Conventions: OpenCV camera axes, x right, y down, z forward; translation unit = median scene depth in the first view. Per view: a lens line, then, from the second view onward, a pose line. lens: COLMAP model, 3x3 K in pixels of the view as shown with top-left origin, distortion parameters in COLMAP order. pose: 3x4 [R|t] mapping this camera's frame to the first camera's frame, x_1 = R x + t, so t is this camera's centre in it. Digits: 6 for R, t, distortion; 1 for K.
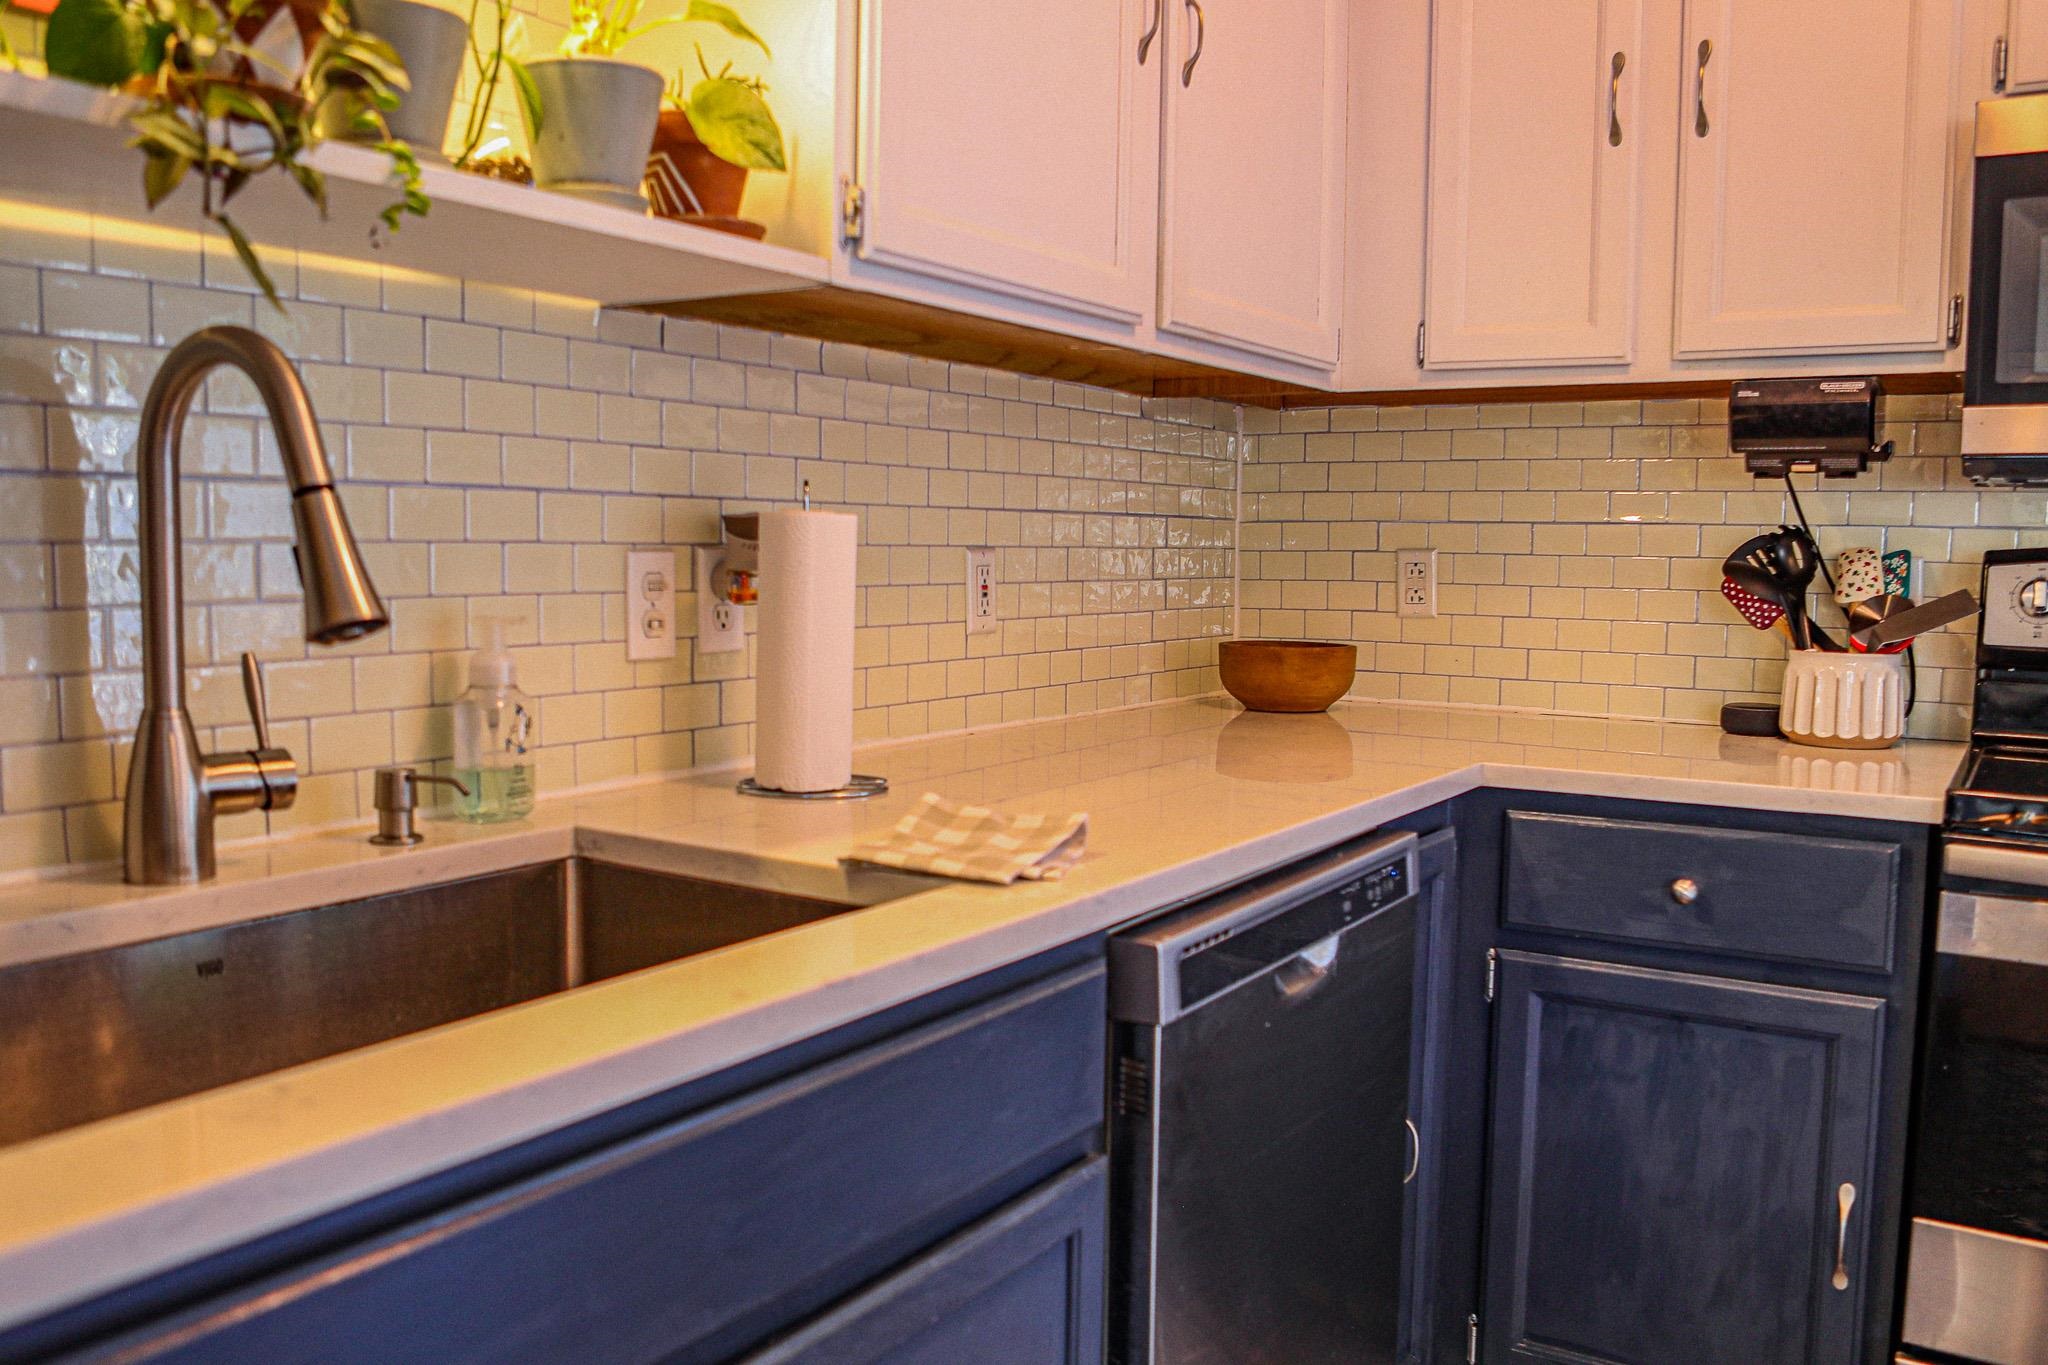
lens RADIAL K [[1676.3, 0, 1027.5], [0, 1676.3, 687.5], [0, 0, 1]] dist [-0.096335, 0.045093]
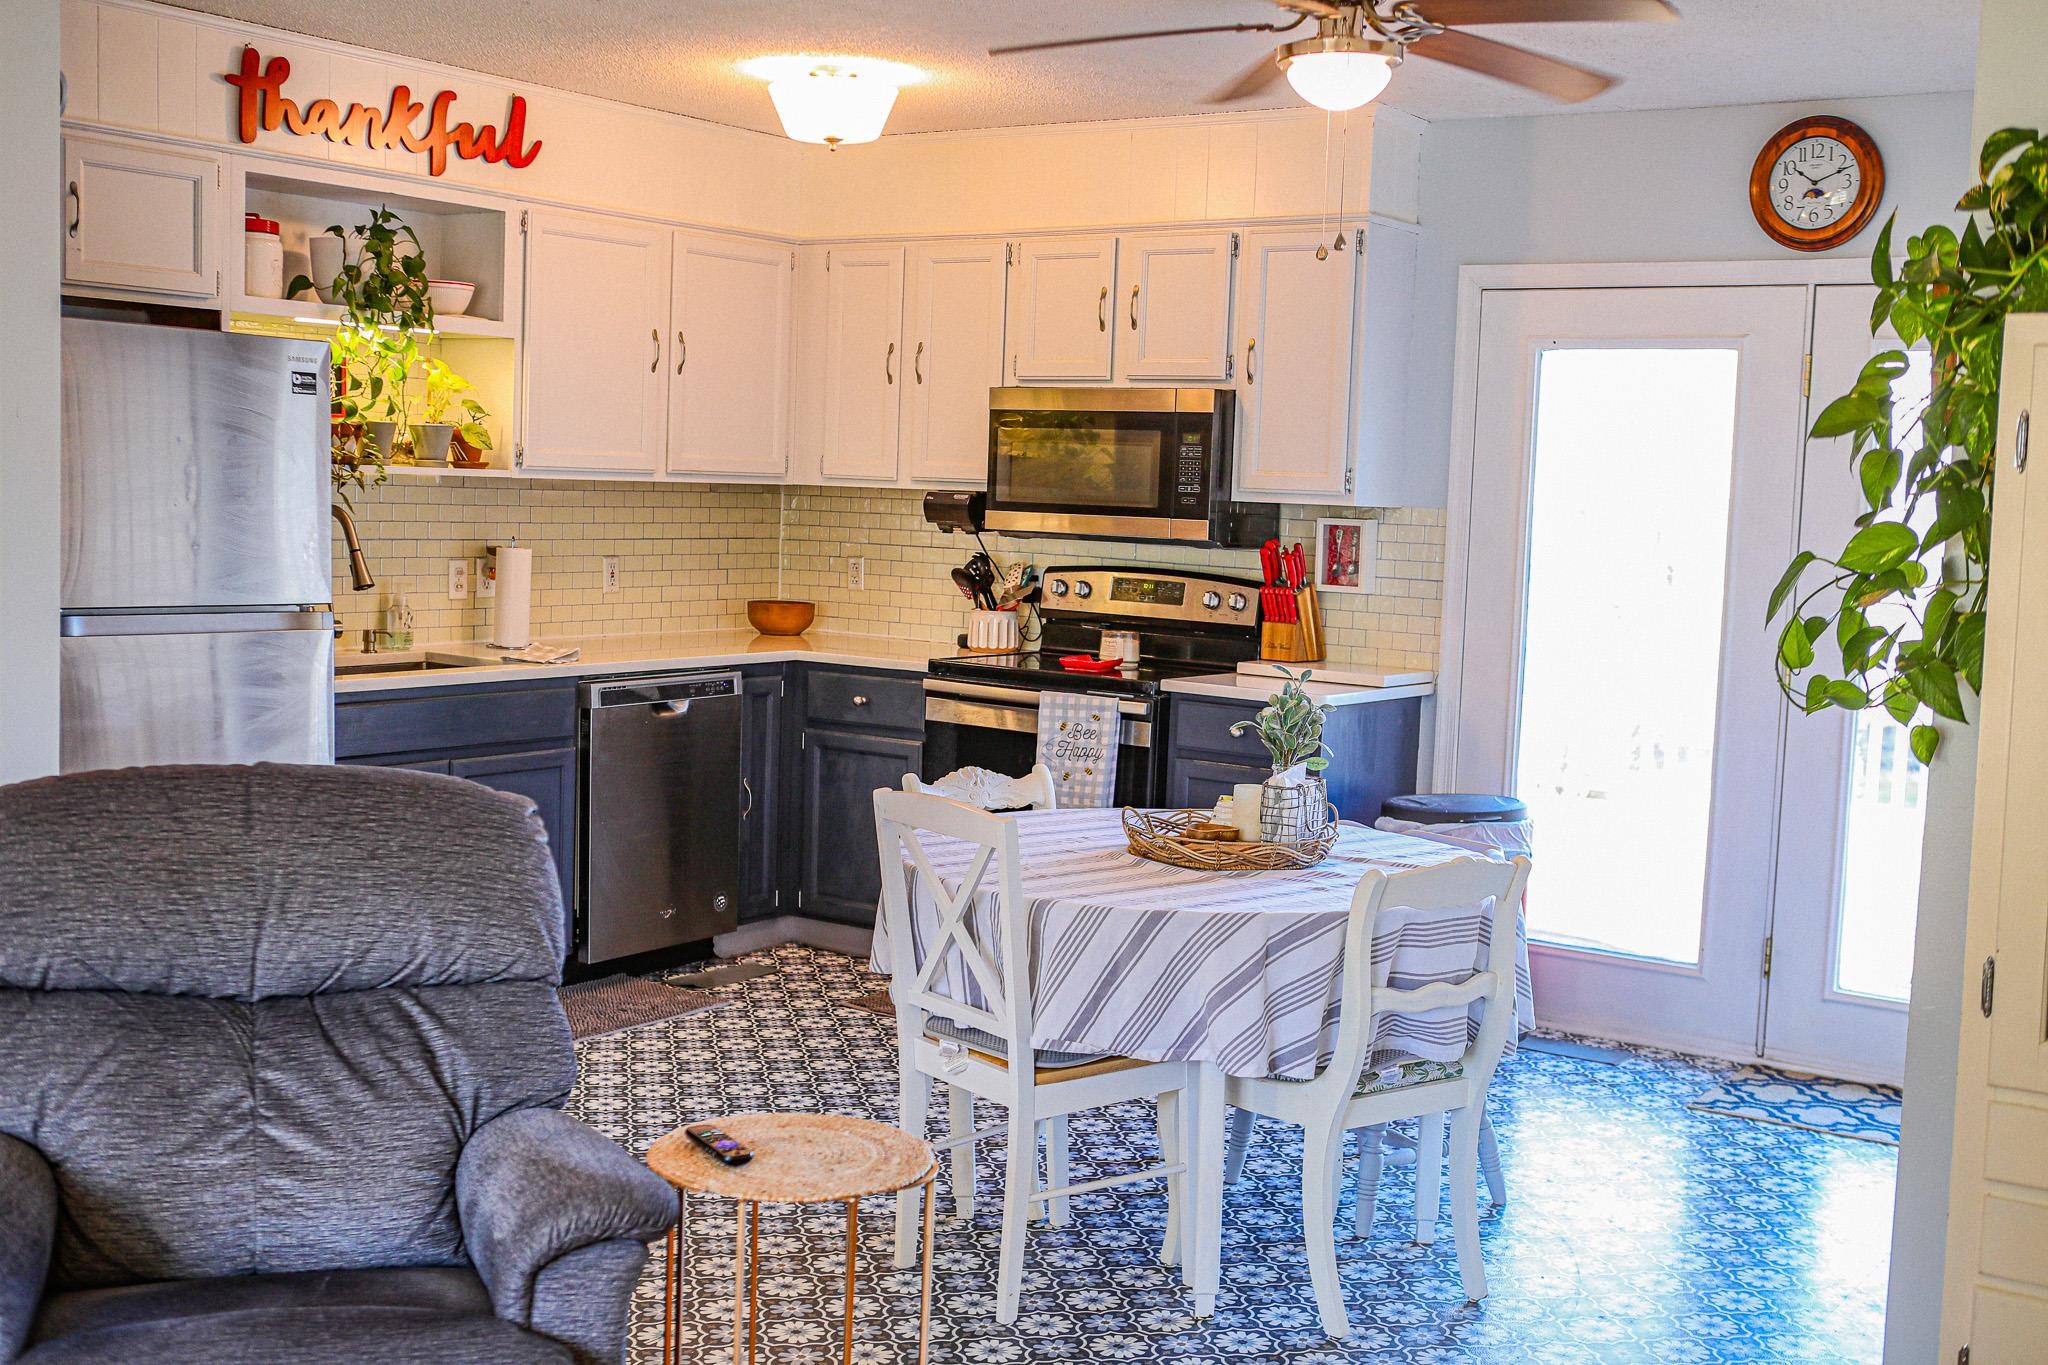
lens RADIAL K [[2288.9, 0, 1025.3], [0, 2288.9, 688.4], [0, 0, 1]] dist [-0.025802, 0.000000]
pose [[0.998837, 0.025587, -0.040867, 0.830936], [-0.025330, 0.999656, 0.006799, 0.077435], [0.041027, -0.005756, 0.999141, -2.614039]]
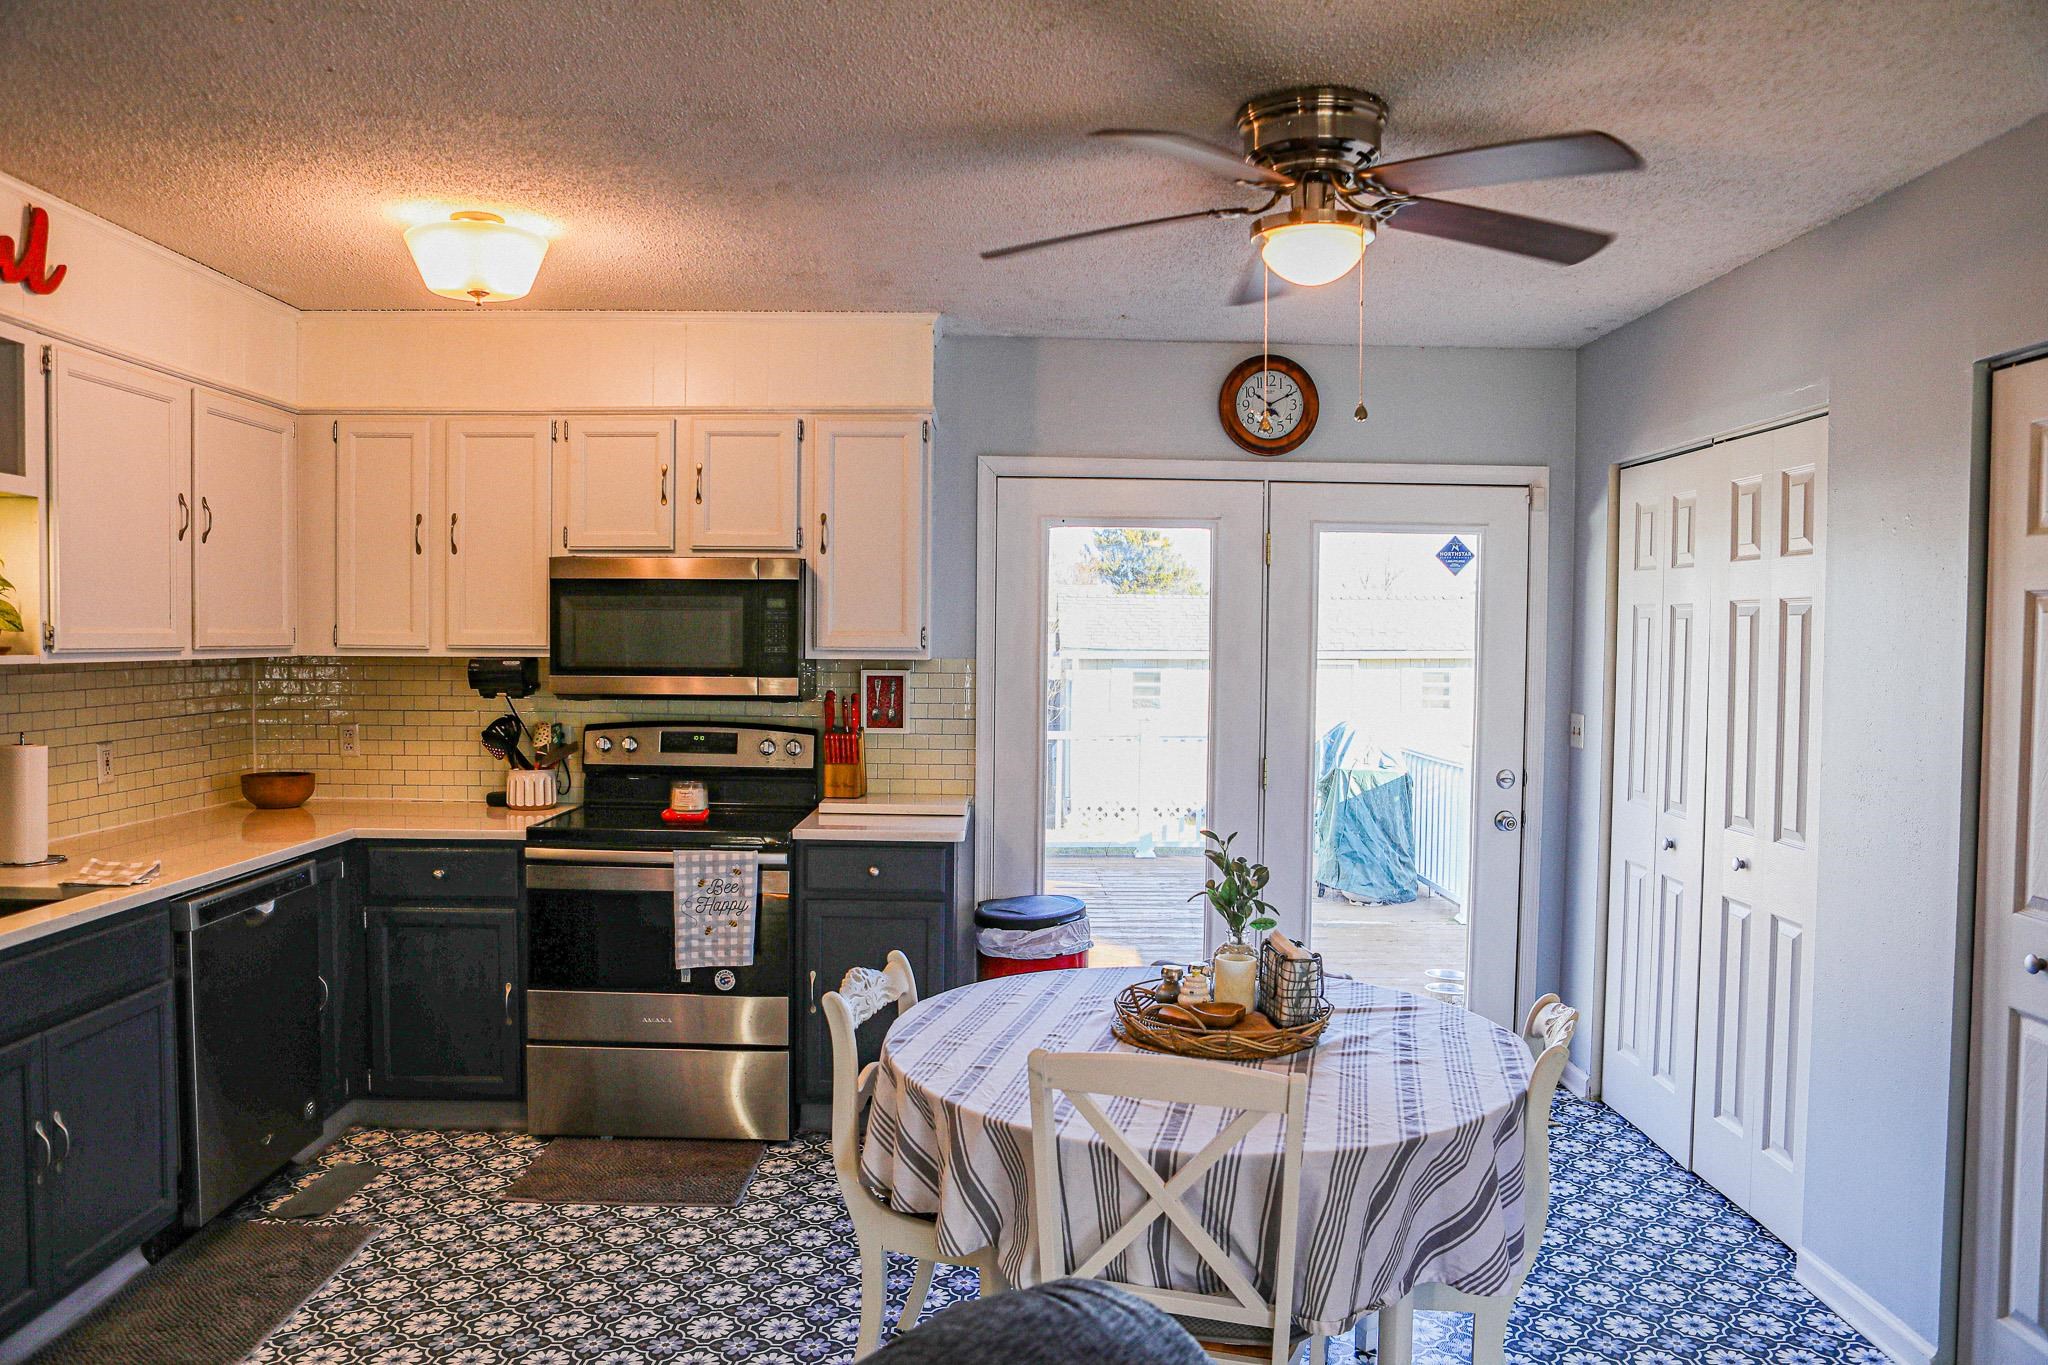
lens RADIAL K [[1411.0, 0, 1026.6], [0, 1411.0, 695.8], [0, 0, 1]] dist [-0.102510, 0.072268]
pose [[0.834592, -0.028759, 0.550117, -0.004626], [0.048110, 0.998626, -0.020783, -0.062484], [-0.548763, 0.043812, 0.834829, -1.303742]]
